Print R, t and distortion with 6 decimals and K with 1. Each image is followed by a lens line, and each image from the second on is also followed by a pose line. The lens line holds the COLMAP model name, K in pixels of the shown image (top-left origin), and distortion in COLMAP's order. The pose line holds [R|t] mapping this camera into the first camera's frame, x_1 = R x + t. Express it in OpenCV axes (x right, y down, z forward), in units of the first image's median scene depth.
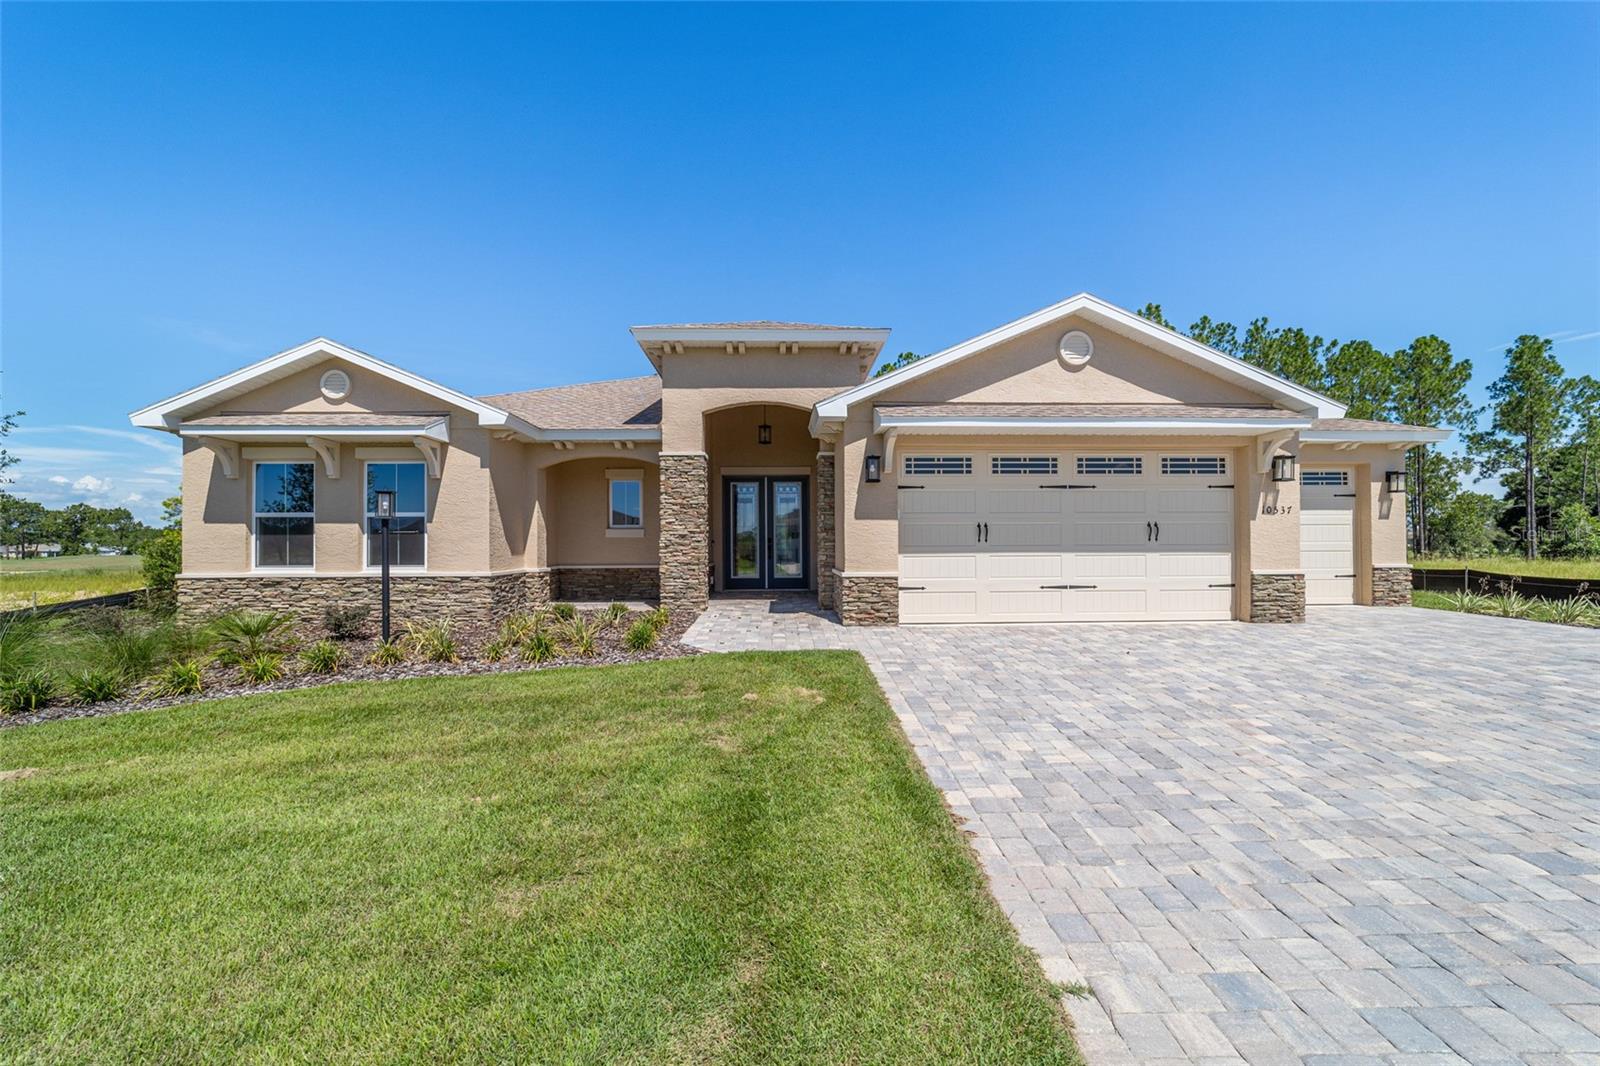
lens RADIAL K [[616.5, 0, 799.1], [0, 616.5, 537.6], [0, 0, 1]] dist [-0.017895, 0.009316]
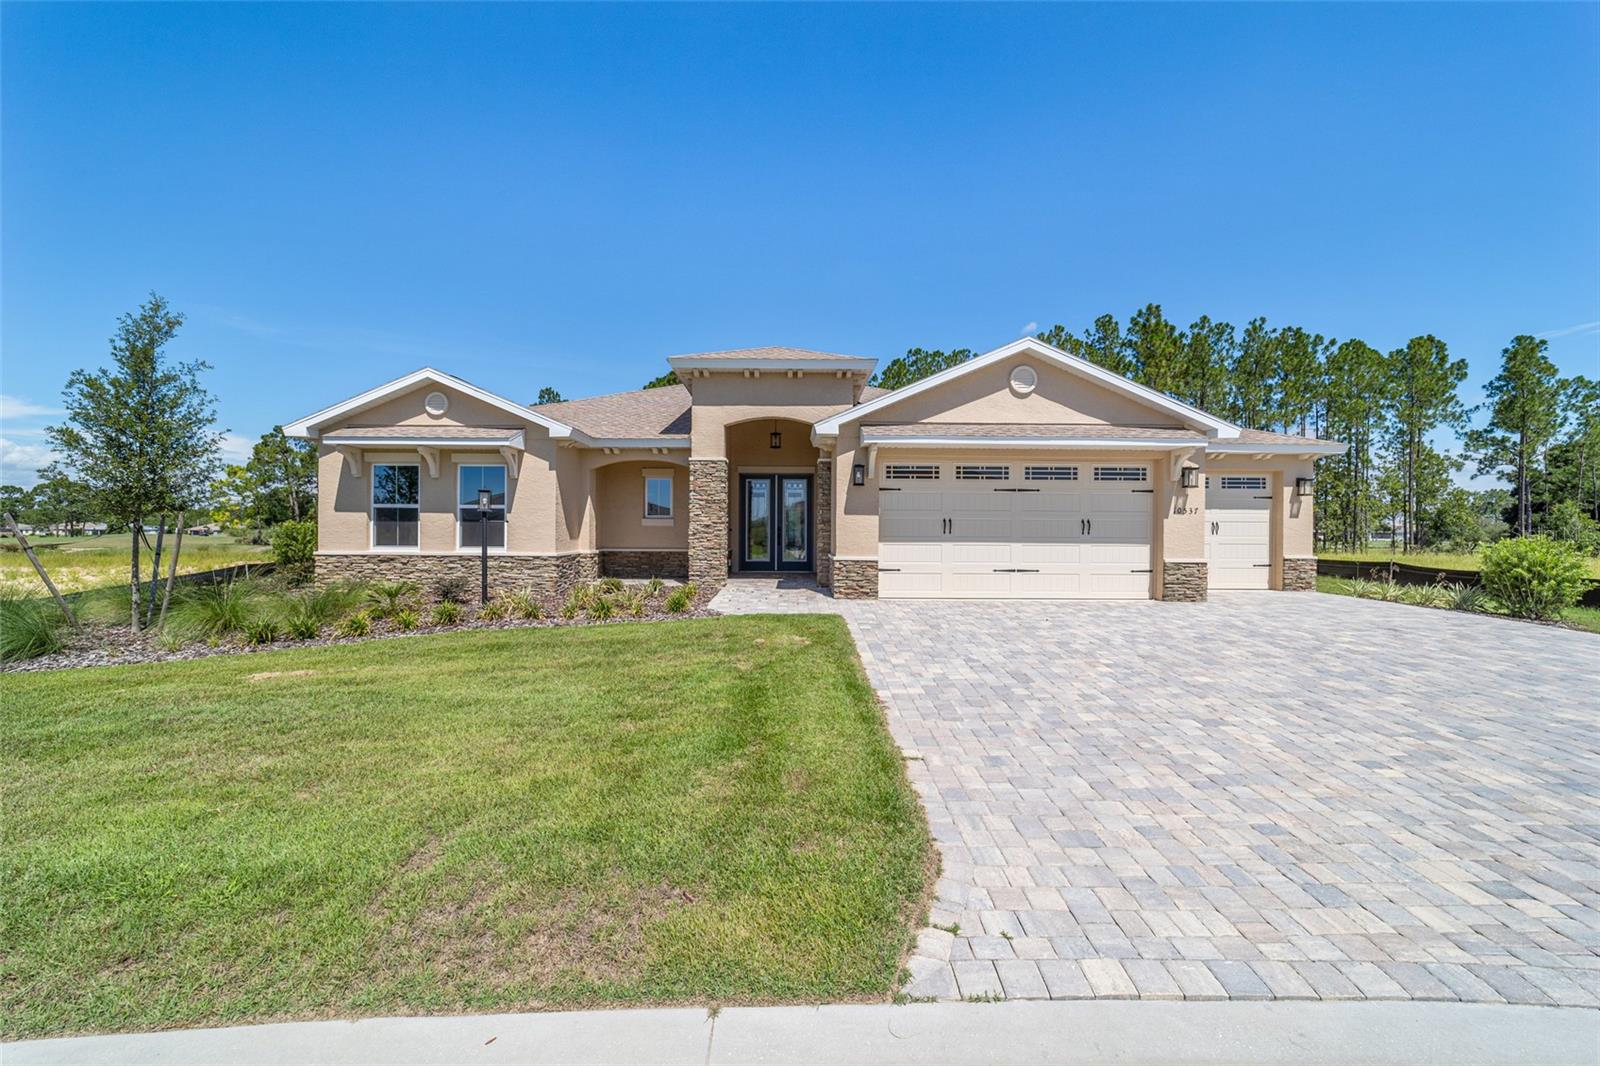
lens RADIAL K [[611.8, 0, 798.5], [0, 611.8, 530.4], [0, 0, 1]] dist [-0.016939, 0.009253]
pose [[0.999671, 0.011629, -0.022870, 0.024319], [-0.011397, 0.999882, 0.010262, -0.008749], [0.022987, -0.009998, 0.999686, -0.245358]]
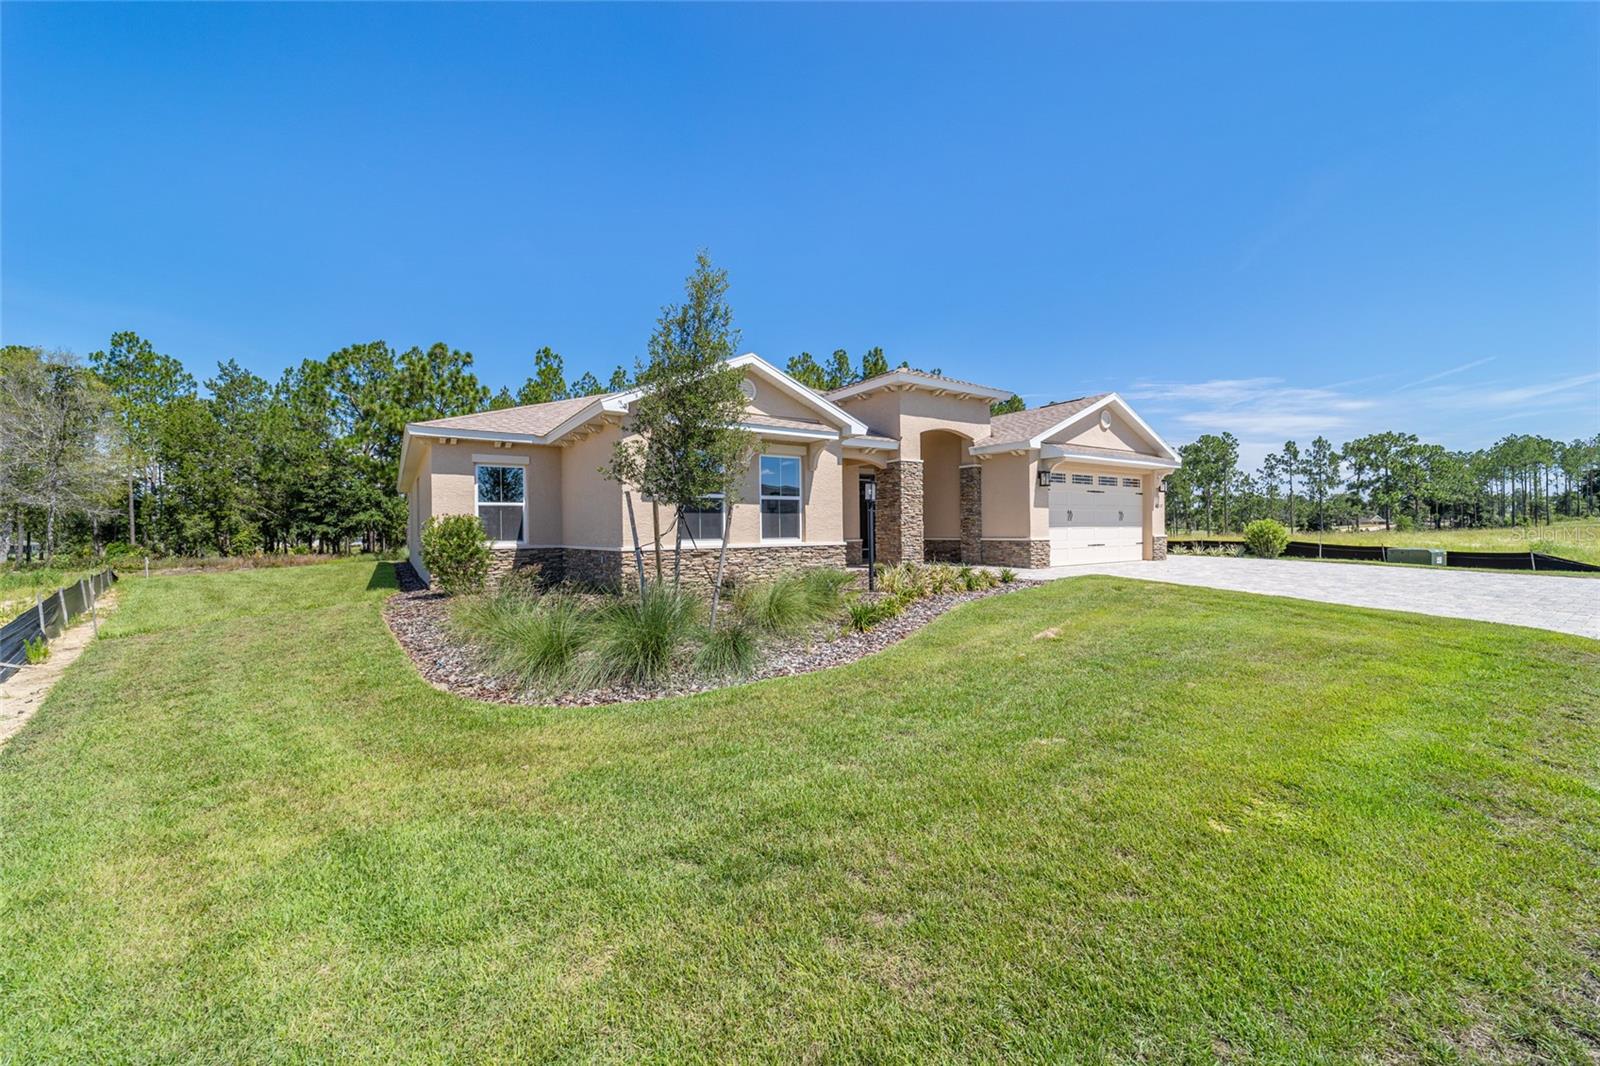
lens RADIAL K [[611.8, 0, 798.5], [0, 611.8, 530.4], [0, 0, 1]] dist [-0.016939, 0.009253]
pose [[0.847387, -0.004642, 0.530955, -1.312585], [0.003599, 0.999989, 0.002998, 0.026475], [-0.530963, -0.000630, 0.847394, -0.094468]]
